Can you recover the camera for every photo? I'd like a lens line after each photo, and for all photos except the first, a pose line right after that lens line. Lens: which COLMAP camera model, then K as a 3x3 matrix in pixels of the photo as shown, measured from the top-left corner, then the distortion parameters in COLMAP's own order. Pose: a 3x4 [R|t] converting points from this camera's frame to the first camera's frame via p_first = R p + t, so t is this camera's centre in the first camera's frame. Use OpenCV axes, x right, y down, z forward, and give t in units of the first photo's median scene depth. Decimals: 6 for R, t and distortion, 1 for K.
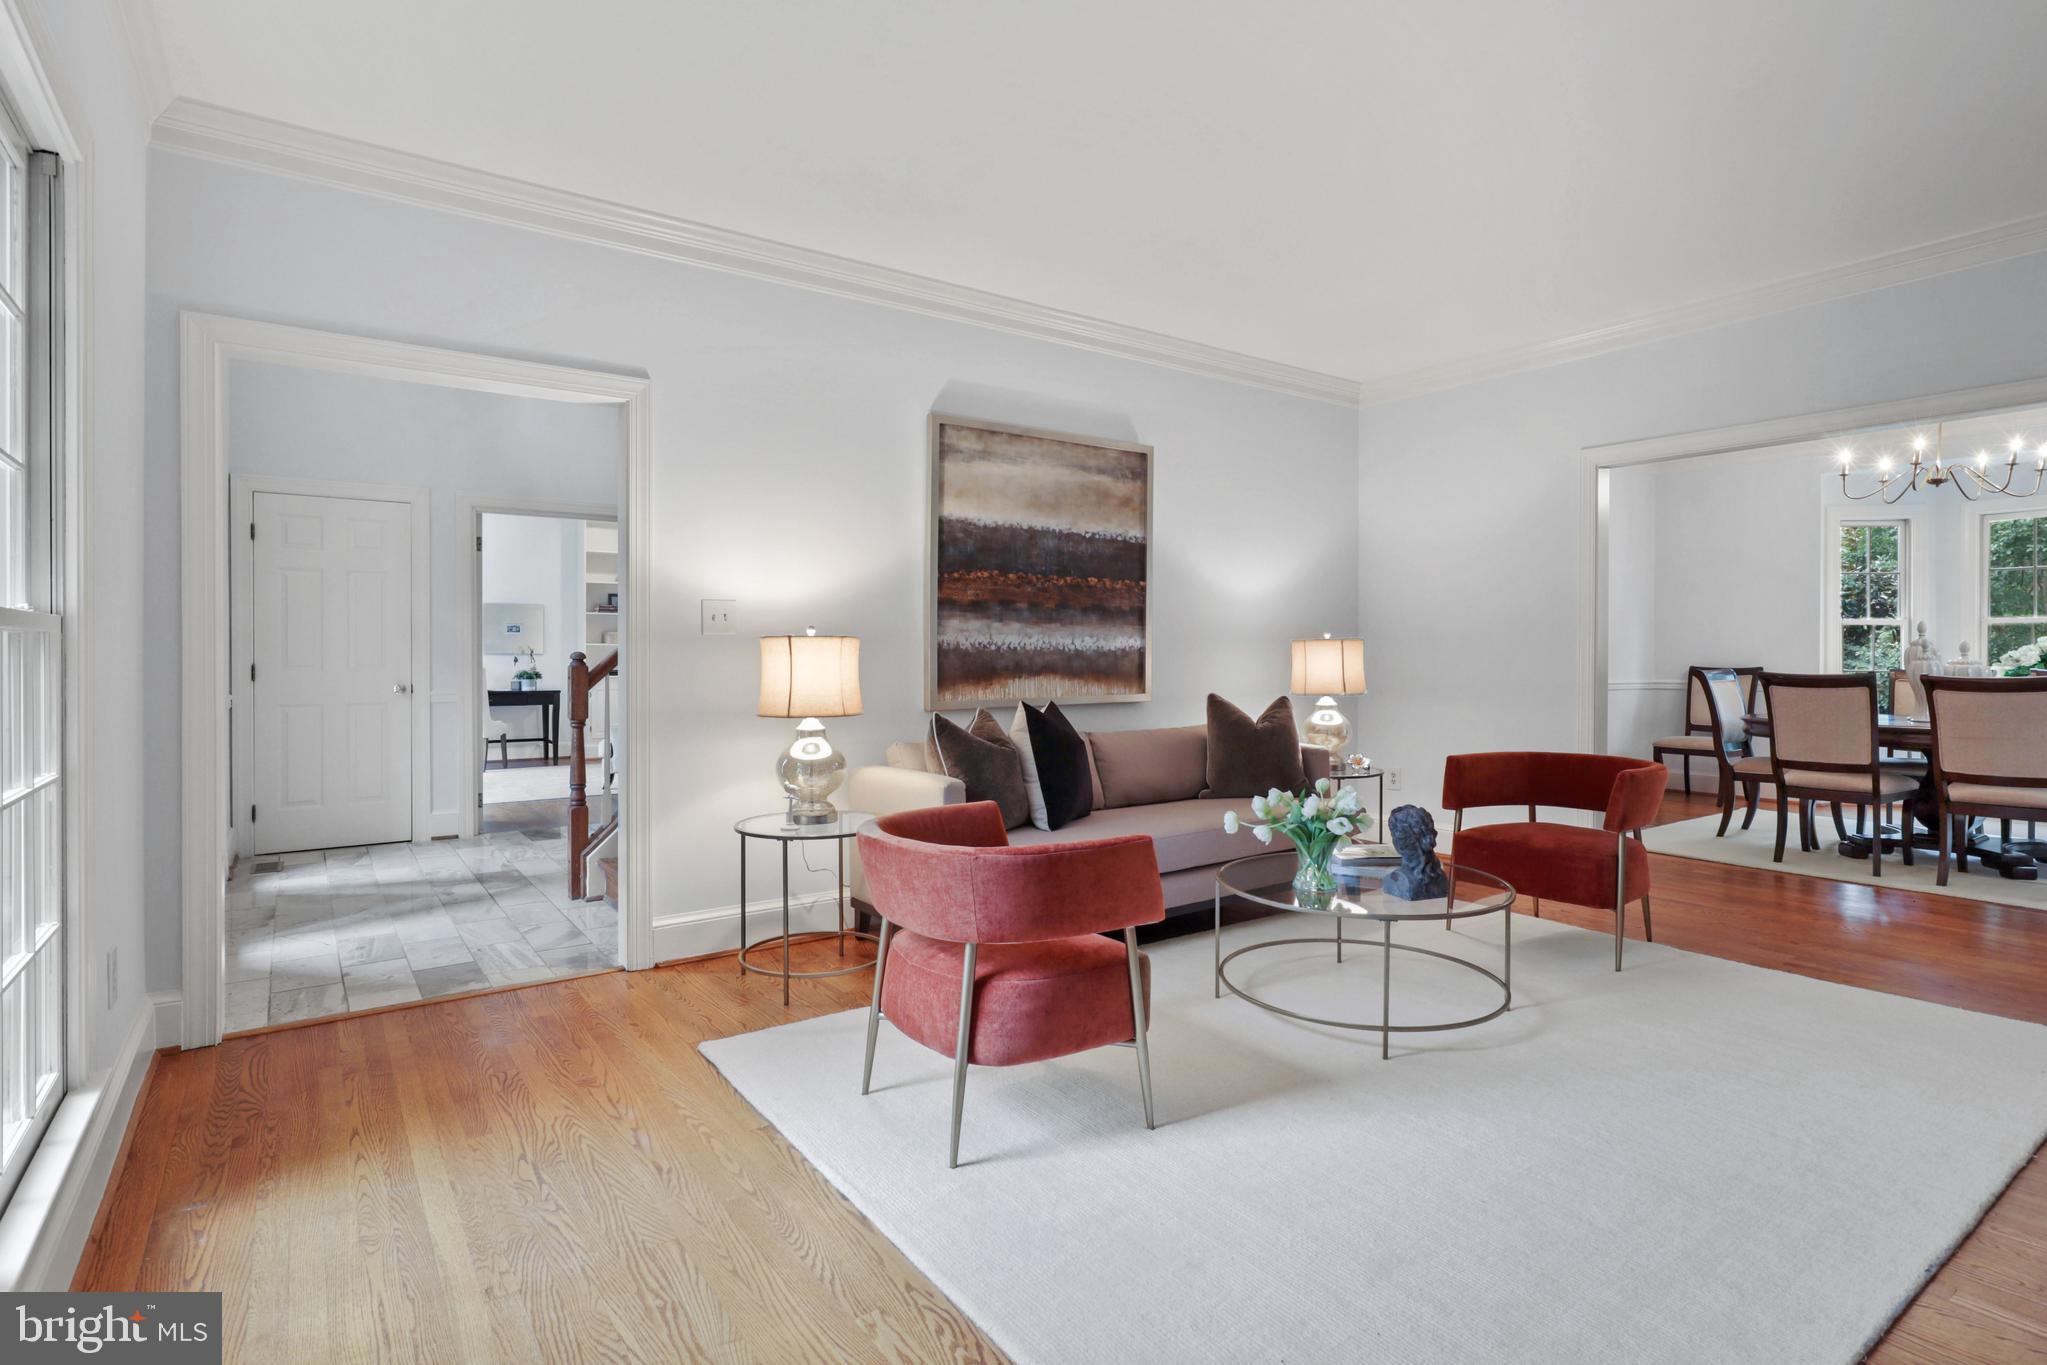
lens RADIAL K [[1012.3, 0, 1036.3], [0, 1012.3, 657.7], [0, 0, 1]] dist [-0.021397, 0.011145]
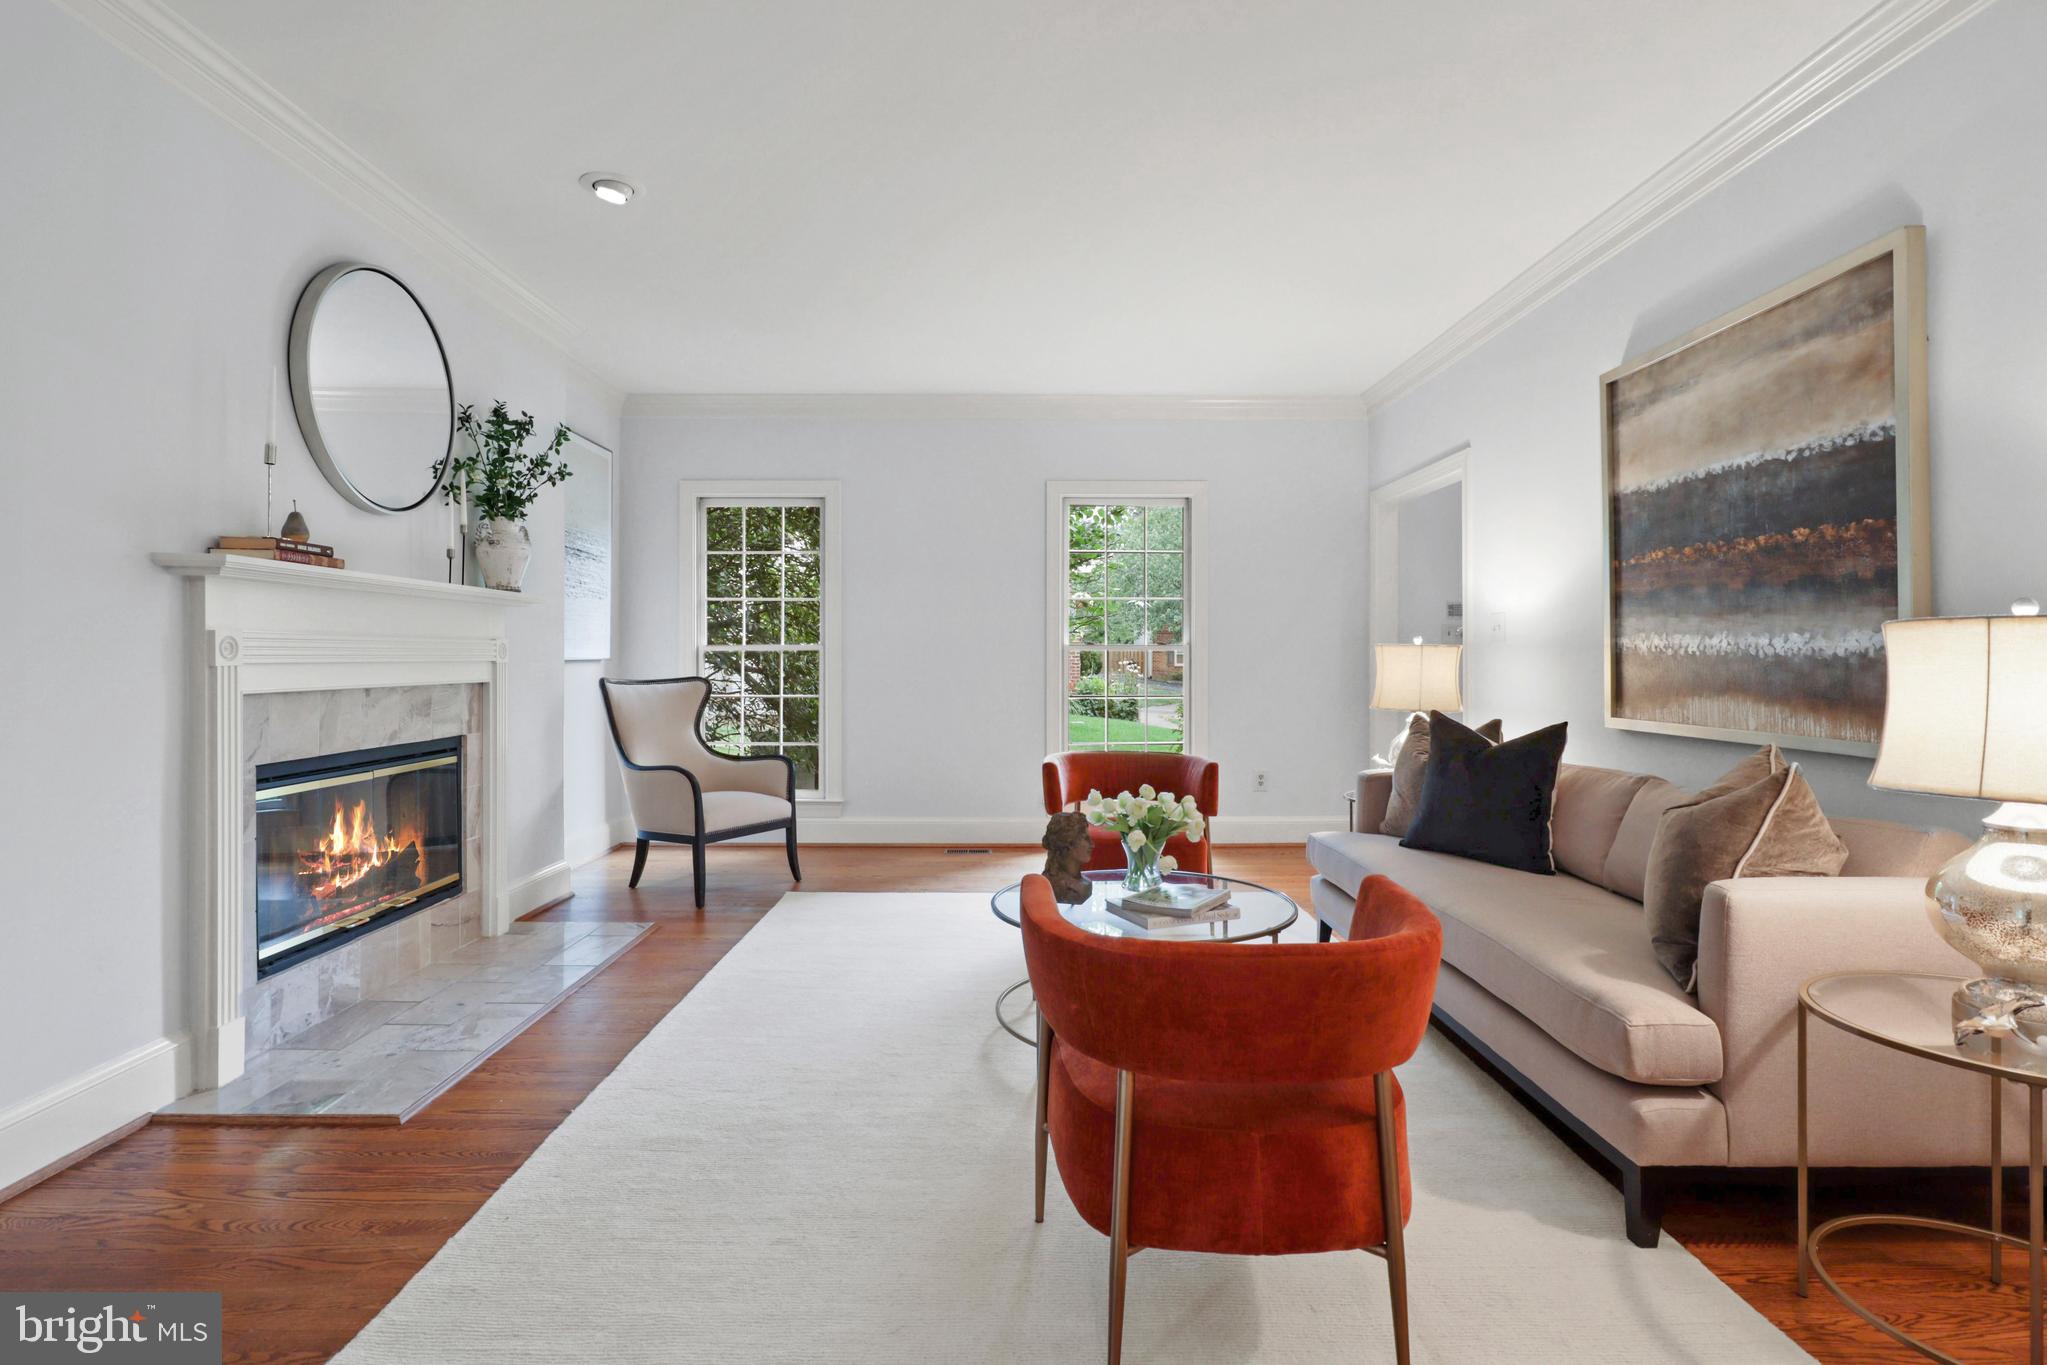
lens RADIAL K [[1012.3, 0, 1019.6], [0, 1012.3, 680.0], [0, 0, 1]] dist [-0.021397, 0.011145]
pose [[-0.572729, 0.022440, -0.819438, 0.798130], [0.000066, 0.999627, 0.027329, -0.009660], [0.819745, 0.015598, -0.572517, 0.998597]]
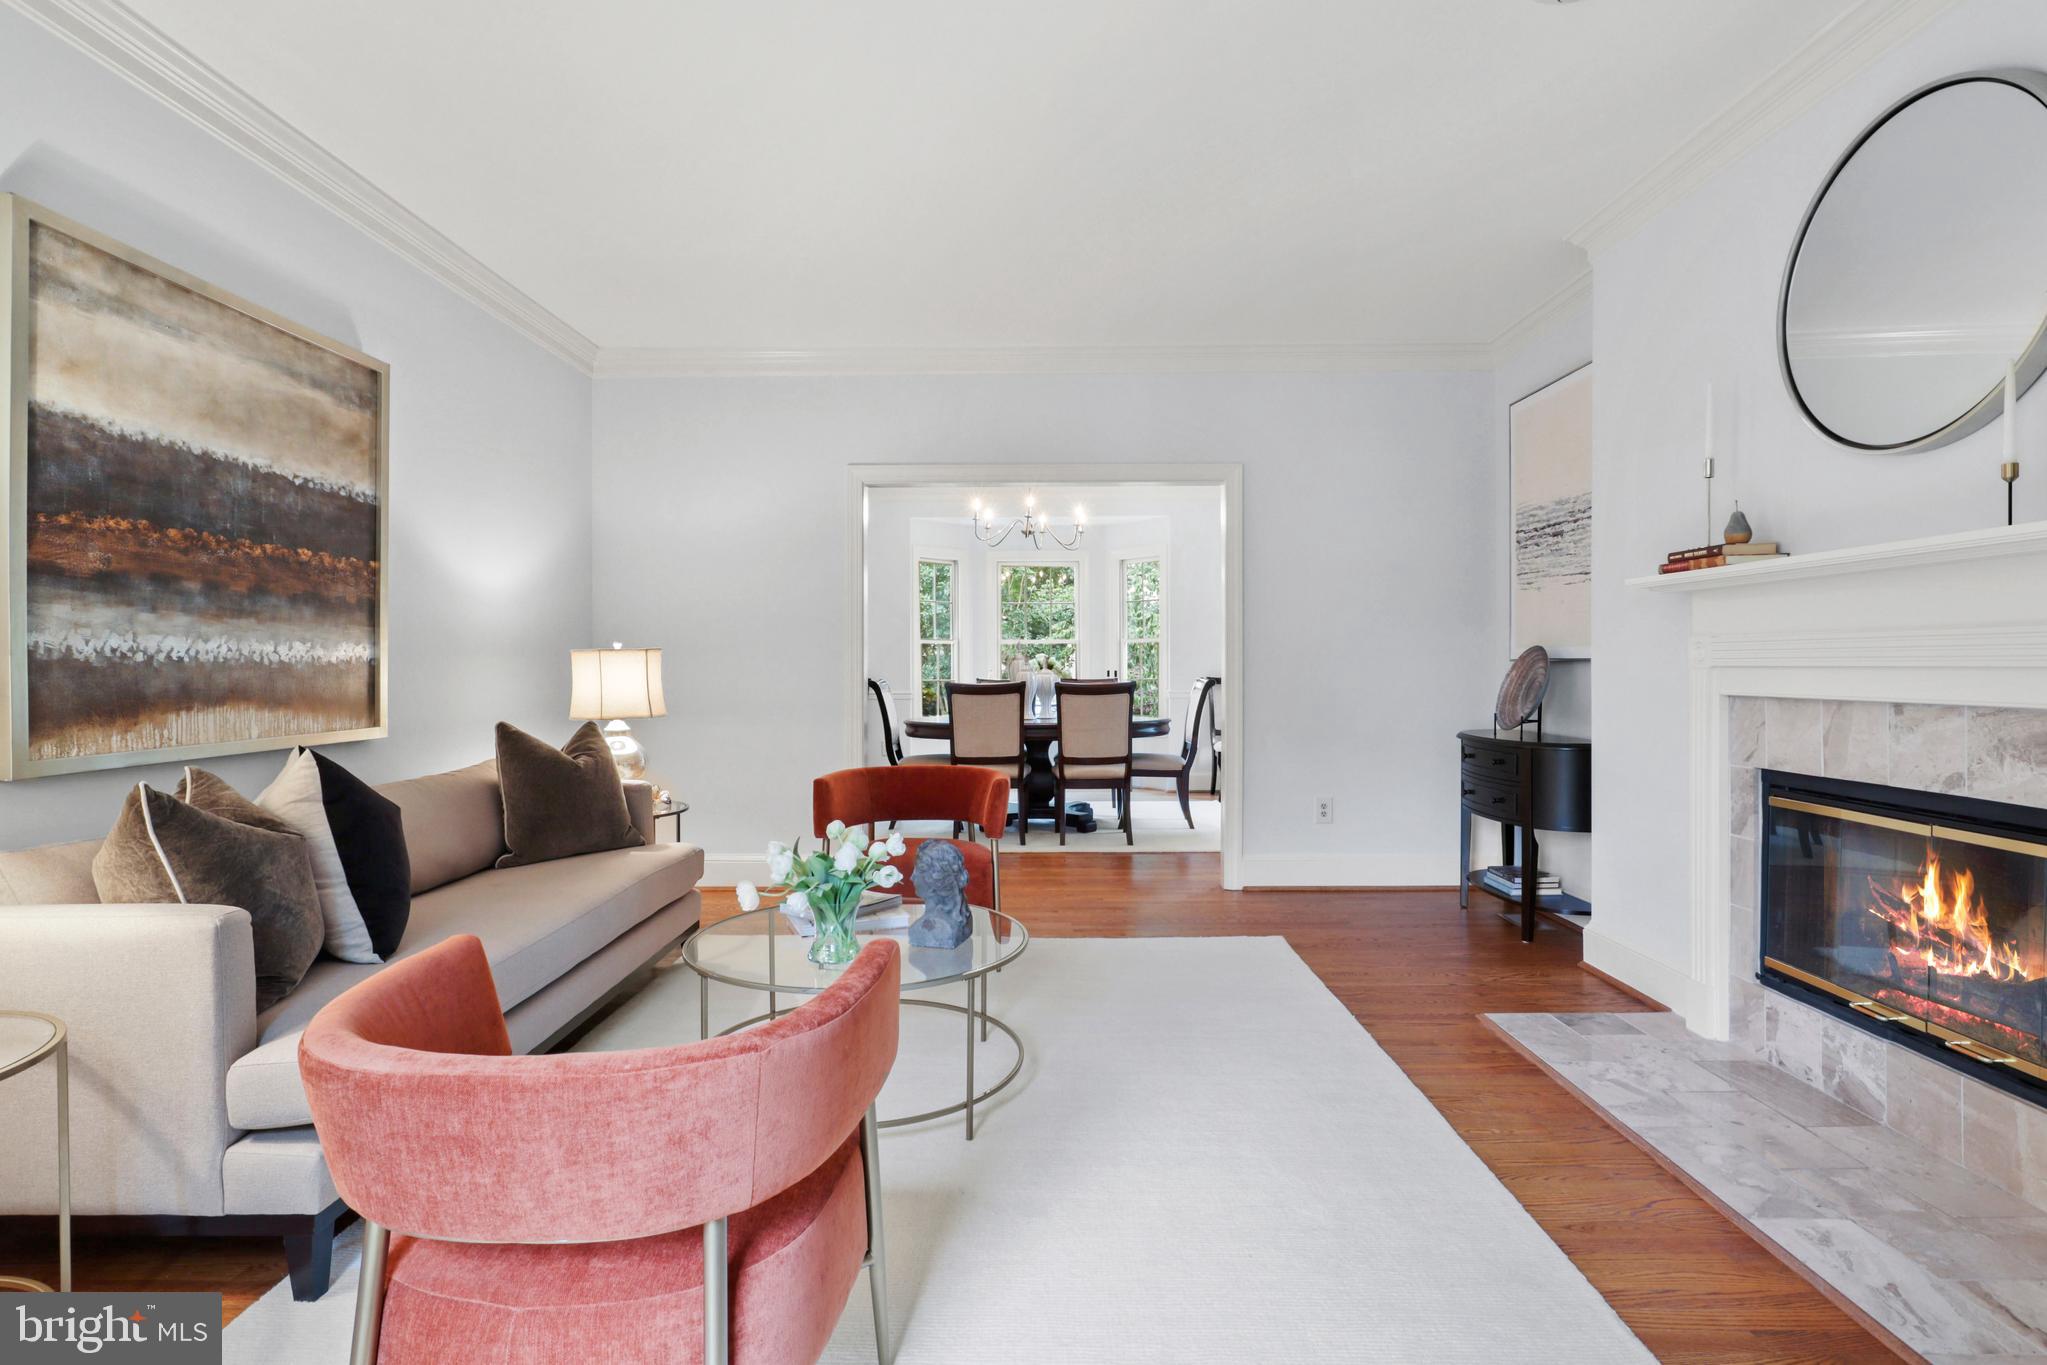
lens RADIAL K [[1012.3, 0, 1006.4], [0, 1012.3, 683.4], [0, 0, 1]] dist [-0.021397, 0.011145]
pose [[0.606065, -0.015223, 0.795269, -0.186799], [0.006684, 0.999879, 0.014045, -0.000372], [-0.795387, -0.003197, 0.606094, 0.275283]]
